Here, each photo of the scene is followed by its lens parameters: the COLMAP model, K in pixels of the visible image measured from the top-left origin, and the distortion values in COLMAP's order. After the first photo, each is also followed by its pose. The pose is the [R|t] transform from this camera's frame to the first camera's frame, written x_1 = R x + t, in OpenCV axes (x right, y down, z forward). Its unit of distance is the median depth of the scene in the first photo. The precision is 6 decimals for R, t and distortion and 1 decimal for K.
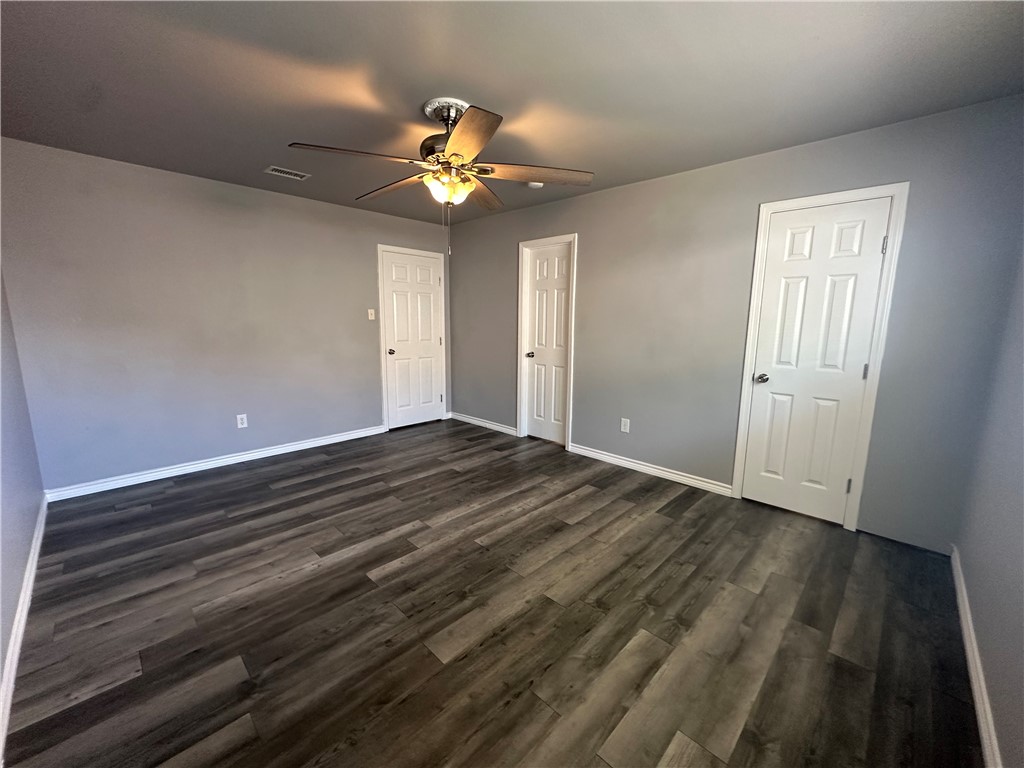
lens RADIAL K [[437.5, 0, 545.6], [0, 437.5, 395.6], [0, 0, 1]] dist [-0.002047, -0.000035]
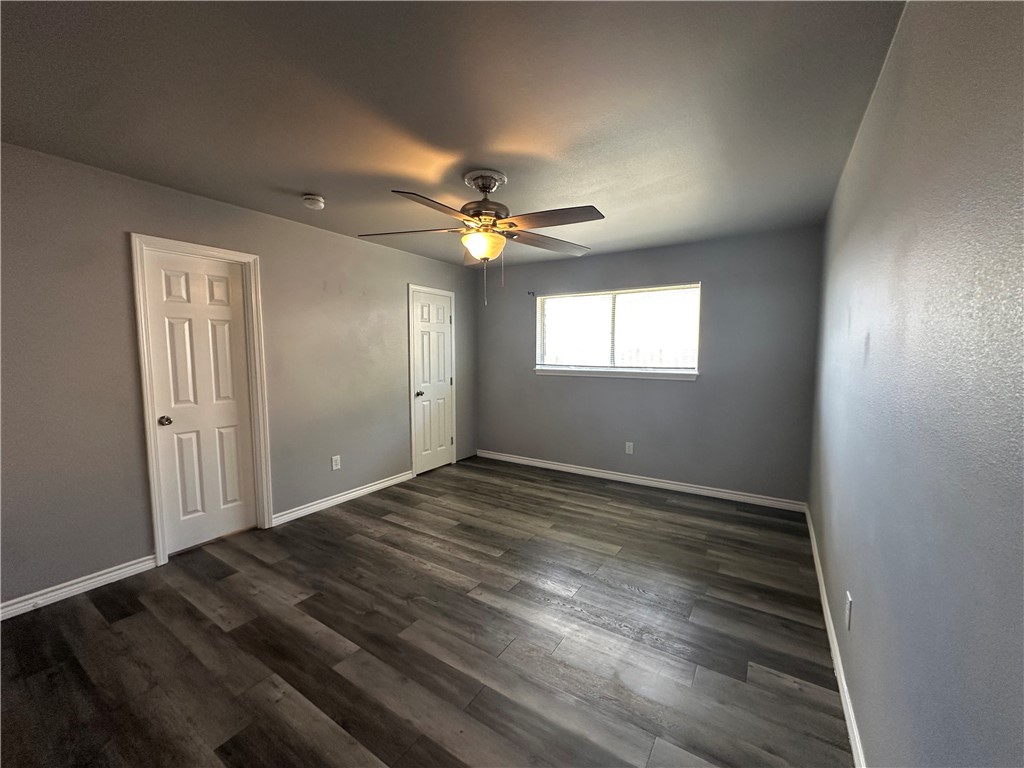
lens RADIAL K [[351.2, 0, 543.3], [0, 351.2, 383.4], [0, 0, 1]] dist [-0.000384, 0.000077]
pose [[-0.181280, -0.096706, 0.978665, -0.851333], [0.168298, 0.977422, 0.127758, -0.168136], [-0.968924, 0.187867, -0.160911, 0.783161]]
